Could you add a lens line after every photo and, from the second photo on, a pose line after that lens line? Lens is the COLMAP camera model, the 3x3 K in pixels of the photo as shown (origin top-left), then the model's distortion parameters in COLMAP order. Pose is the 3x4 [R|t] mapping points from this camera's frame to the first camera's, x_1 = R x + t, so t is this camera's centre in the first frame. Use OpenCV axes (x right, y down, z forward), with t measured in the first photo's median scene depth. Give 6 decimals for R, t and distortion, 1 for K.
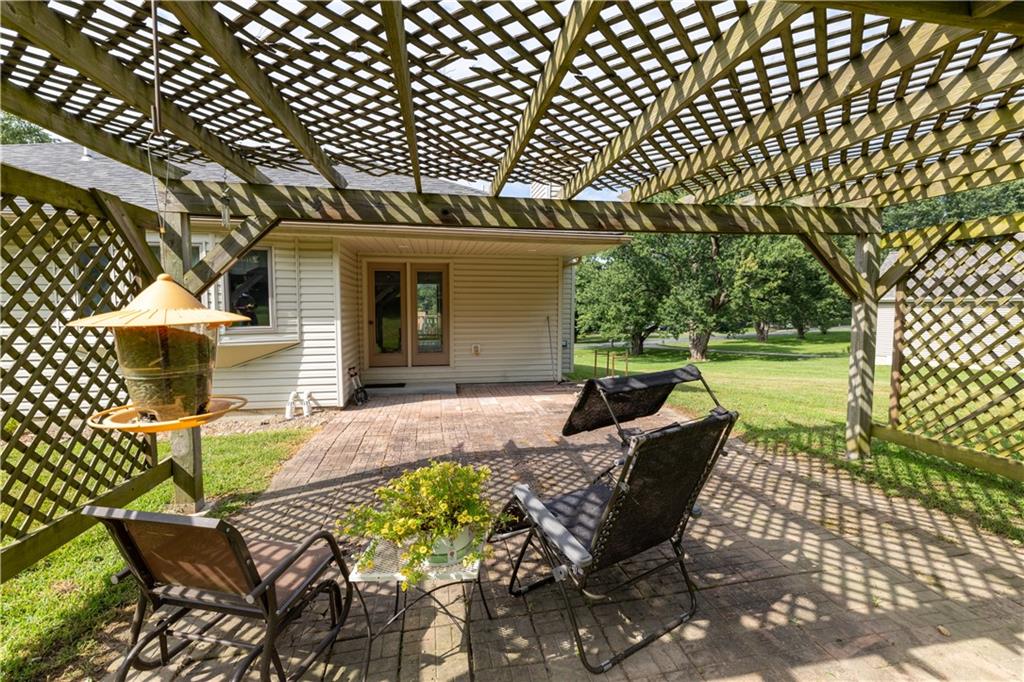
lens RADIAL K [[427.2, 0, 507.2], [0, 427.2, 341.6], [0, 0, 1]] dist [-0.000855, 0.000311]
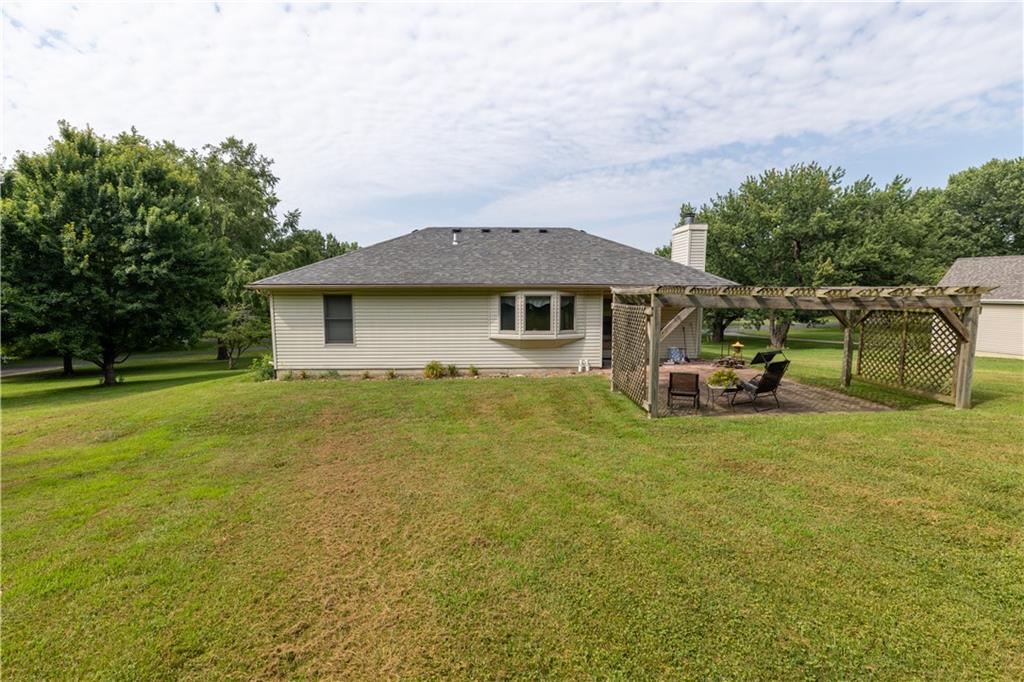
lens RADIAL K [[447.4, 0, 510.9], [0, 447.4, 337.0], [0, 0, 1]] dist [-0.000107, 0.000796]
pose [[0.993204, 0.016913, -0.115155, -0.147670], [-0.013467, 0.999440, 0.030635, -0.015701], [0.115608, -0.028876, 0.992875, -0.320758]]
